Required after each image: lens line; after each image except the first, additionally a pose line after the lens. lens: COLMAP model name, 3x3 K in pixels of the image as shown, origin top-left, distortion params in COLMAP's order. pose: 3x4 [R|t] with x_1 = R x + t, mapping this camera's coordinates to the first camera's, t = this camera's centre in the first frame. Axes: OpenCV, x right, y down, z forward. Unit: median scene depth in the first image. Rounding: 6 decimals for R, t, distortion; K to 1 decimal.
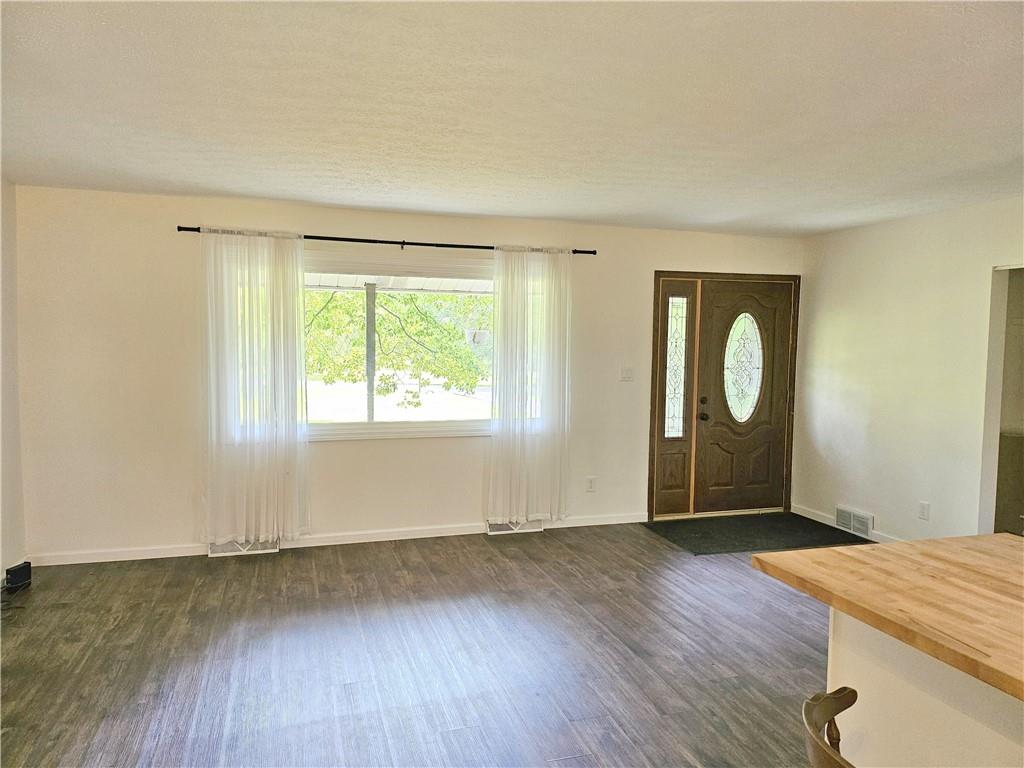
lens RADIAL K [[717.2, 0, 518.7], [0, 717.2, 393.3], [0, 0, 1]] dist [0.073647, -0.081720]
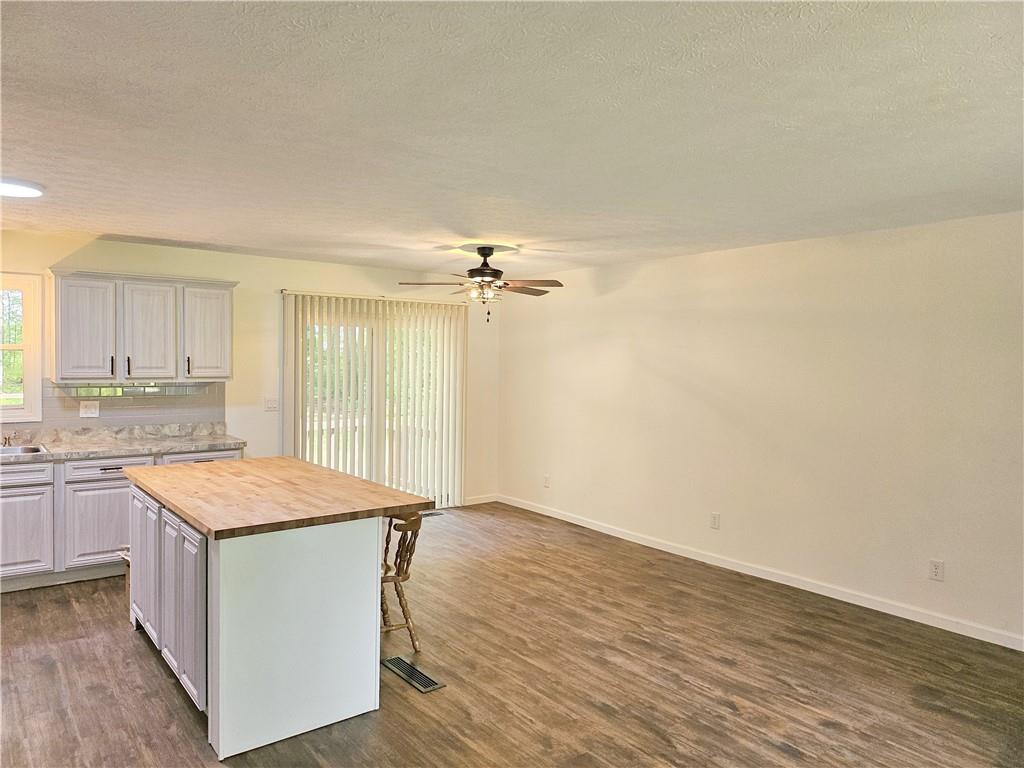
lens RADIAL K [[717.2, 0, 512.3], [0, 717.2, 382.0], [0, 0, 1]] dist [0.073647, -0.081720]
pose [[-0.940665, -0.016053, -0.338956, 0.293105], [-0.052669, 0.993682, 0.099105, -0.087222], [0.335224, 0.111077, -0.935568, 1.045889]]
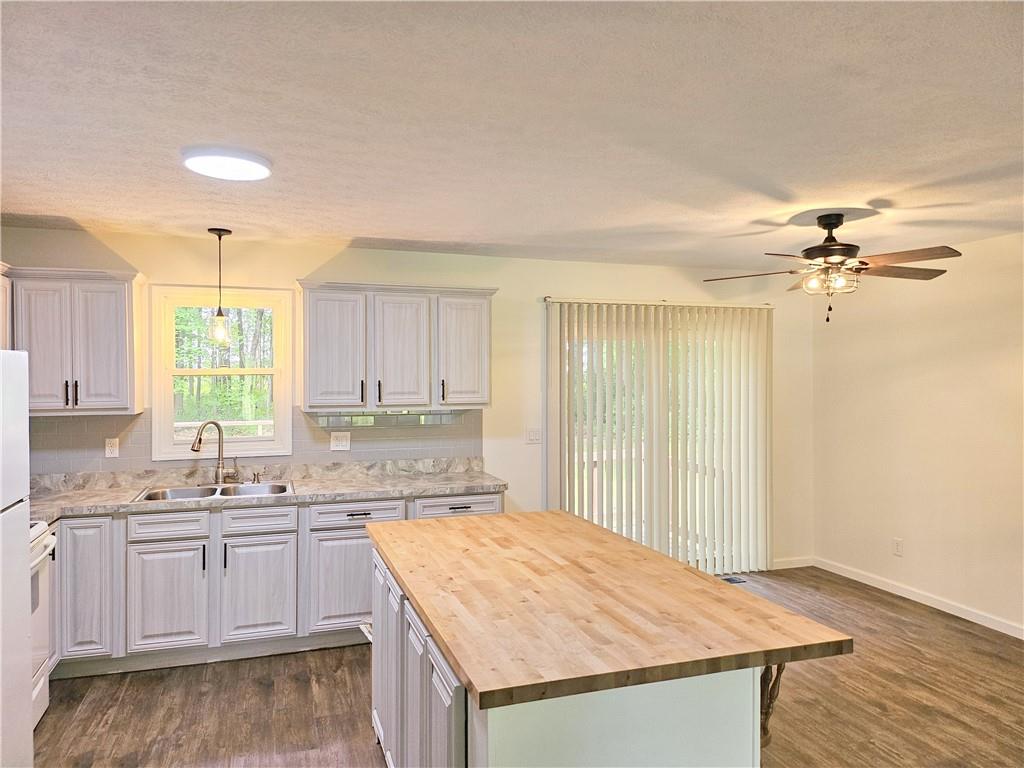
lens RADIAL K [[717.2, 0, 513.1], [0, 717.2, 380.0], [0, 0, 1]] dist [0.073647, -0.081720]
pose [[-0.999735, -0.013689, -0.018529, 0.310435], [-0.015073, 0.996939, 0.076712, -0.061389], [0.017422, 0.076971, -0.996881, 0.760835]]
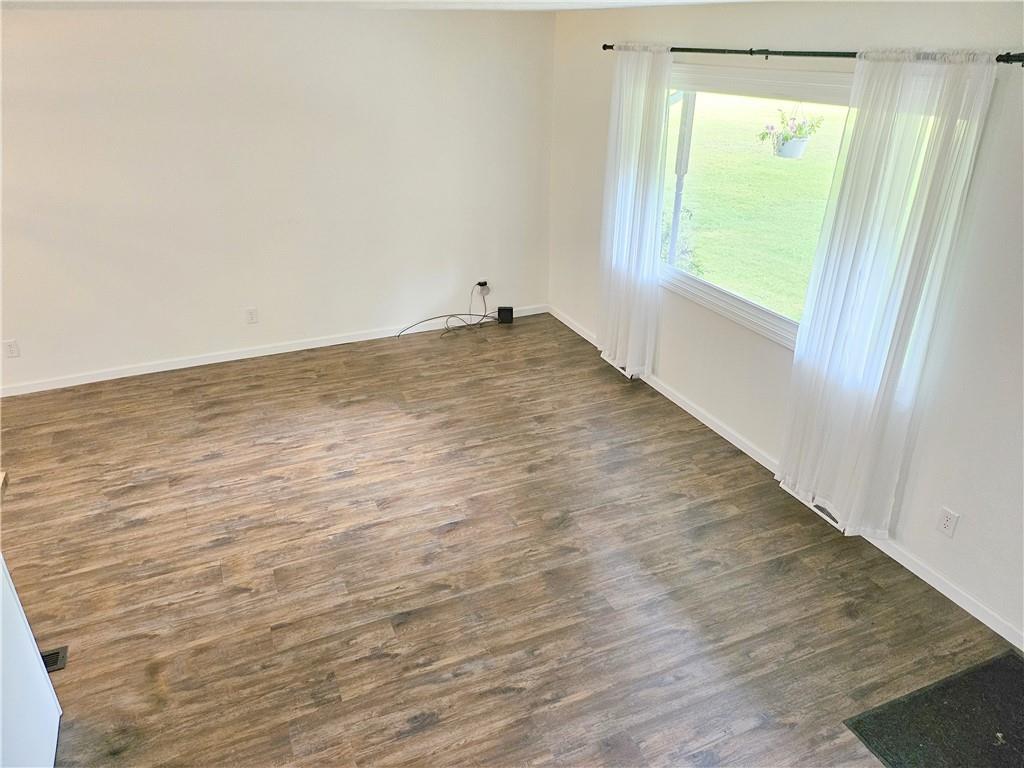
lens RADIAL K [[717.2, 0, 505.9], [0, 717.2, 383.4], [0, 0, 1]] dist [0.073647, -0.081720]
pose [[0.094147, 0.420929, -0.902195, 0.594641], [-0.068466, 0.906812, 0.415939, -0.196447], [0.993201, 0.022610, 0.114193, 0.697723]]
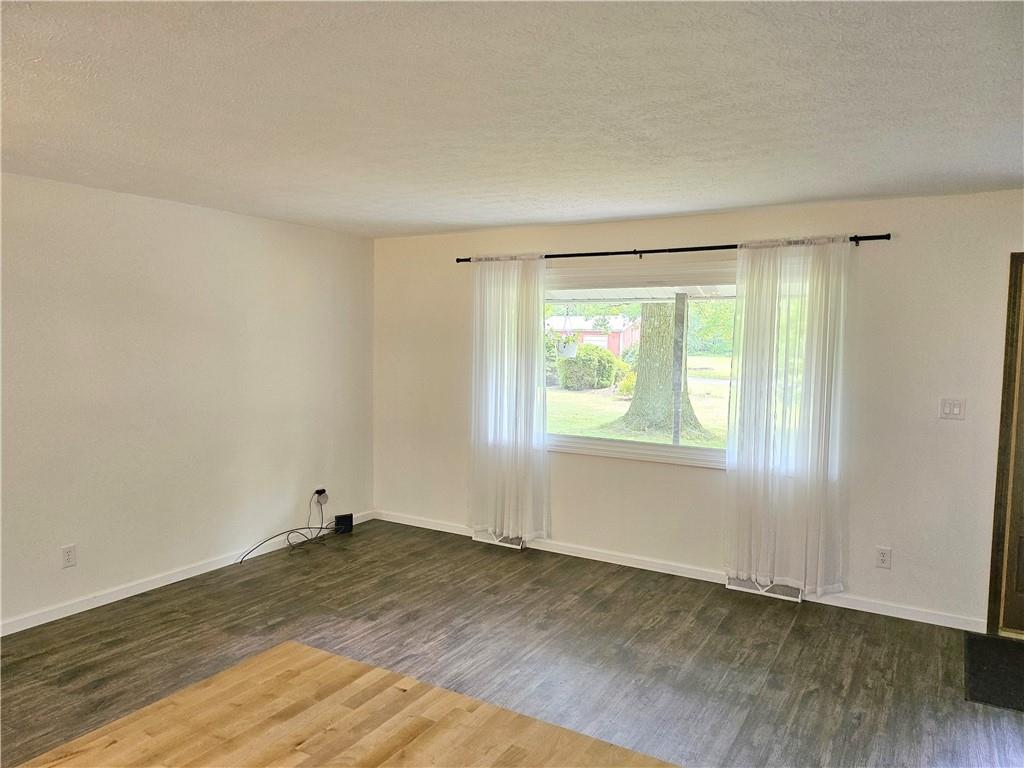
lens RADIAL K [[717.2, 0, 507.3], [0, 717.2, 392.2], [0, 0, 1]] dist [0.073647, -0.081720]
pose [[0.661696, 0.054703, -0.747774, 0.446123], [-0.059835, 0.998007, 0.020062, -0.035912], [0.747381, 0.031468, 0.663650, 0.261523]]
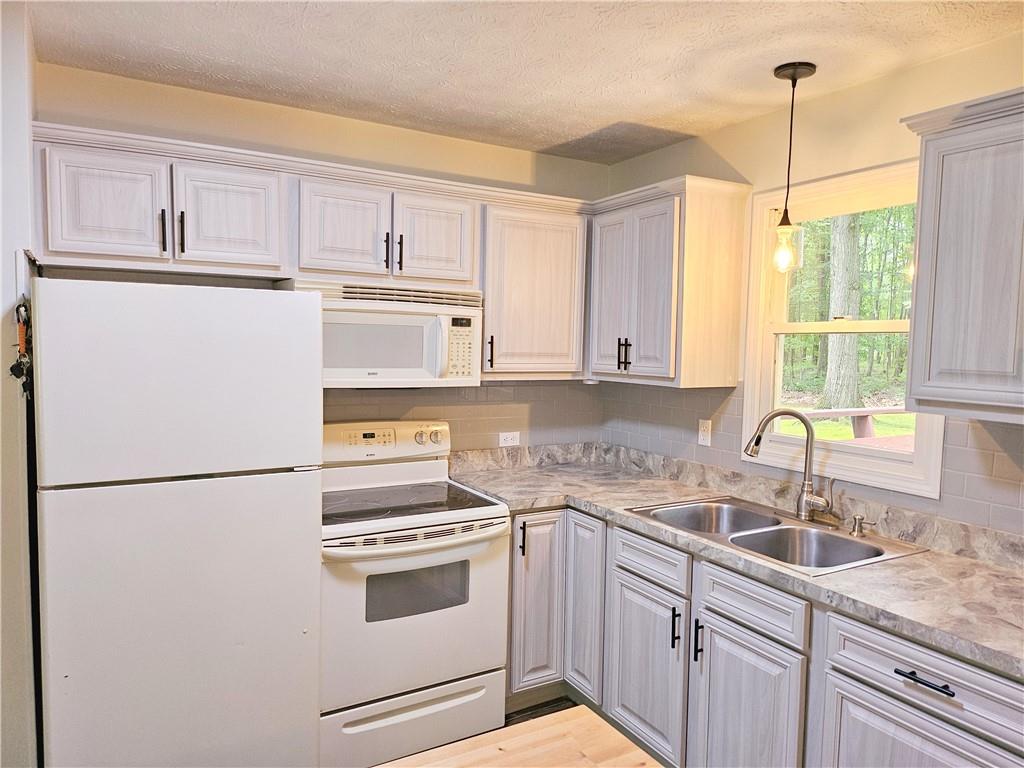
lens RADIAL K [[717.2, 0, 524.0], [0, 717.2, 393.4], [0, 0, 1]] dist [0.073647, -0.081720]
pose [[-0.217124, -0.092429, 0.971758, 0.202628], [0.044775, 0.993516, 0.104502, -0.014792], [-0.975116, 0.066201, -0.211578, 0.194091]]
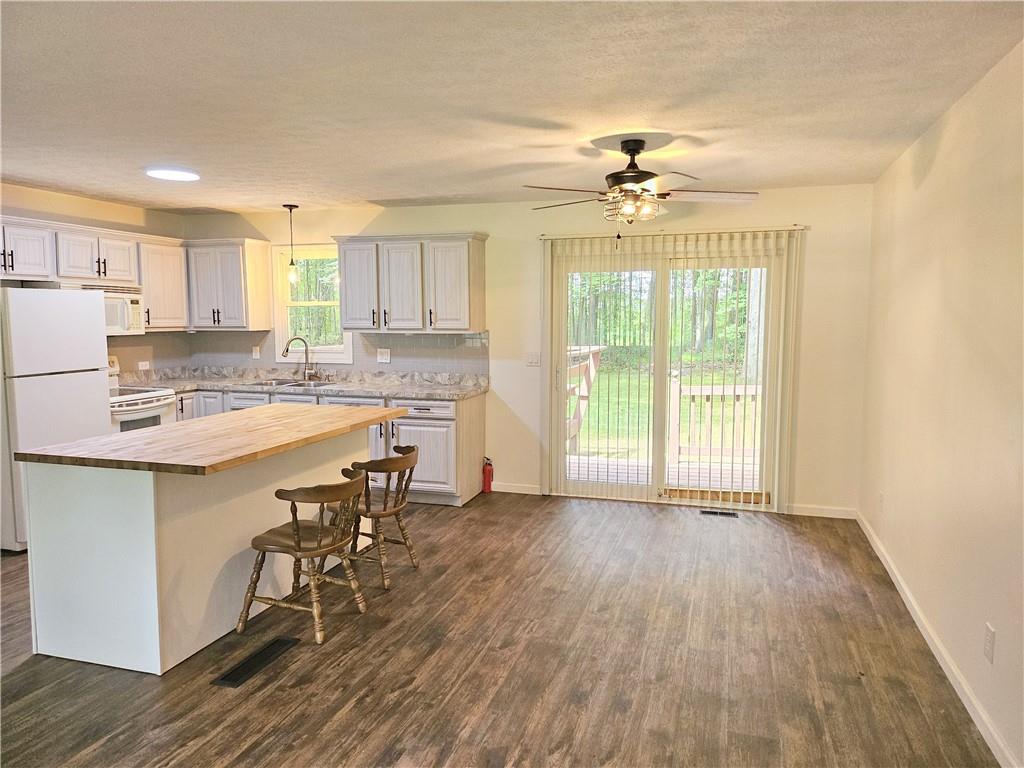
lens RADIAL K [[717.2, 0, 511.9], [0, 717.2, 383.6], [0, 0, 1]] dist [0.073647, -0.081720]
pose [[-0.819071, -0.069236, 0.569499, -0.375194], [0.028740, 0.986492, 0.161266, -0.054674], [-0.572972, 0.148455, -0.806018, 0.719062]]
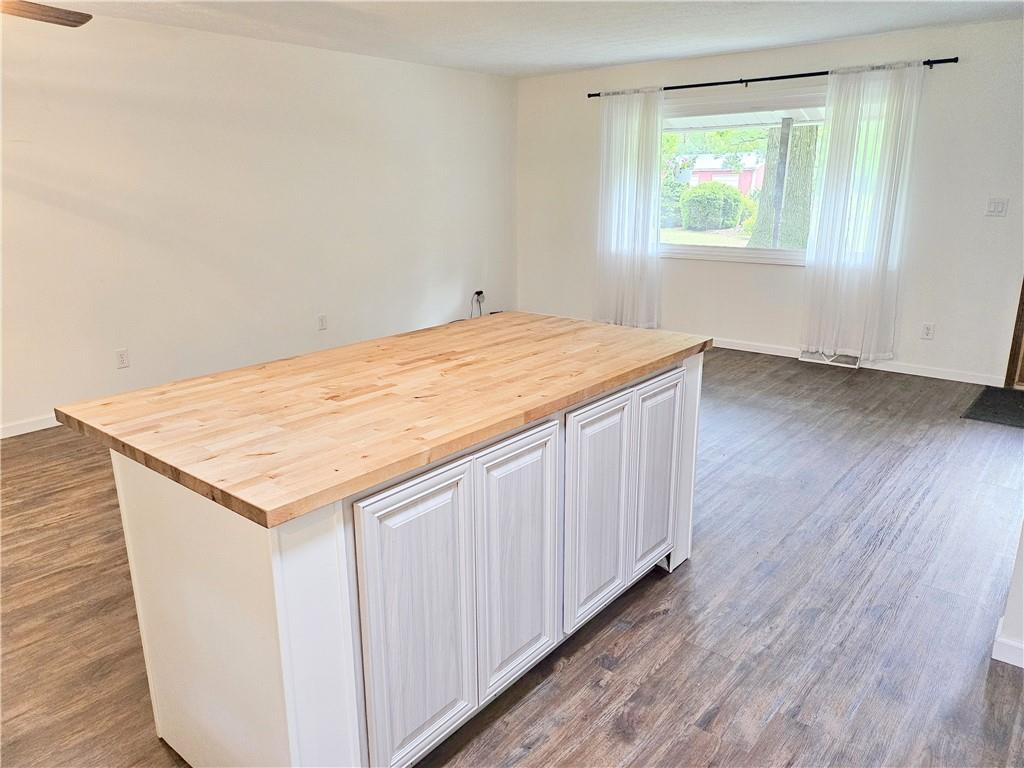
lens RADIAL K [[717.2, 0, 513.0], [0, 717.2, 385.0], [0, 0, 1]] dist [0.073647, -0.081720]
pose [[0.537525, 0.213775, -0.815701, 0.672666], [-0.047944, 0.973515, 0.223540, 0.013488], [0.841884, -0.081050, 0.533538, 0.068300]]
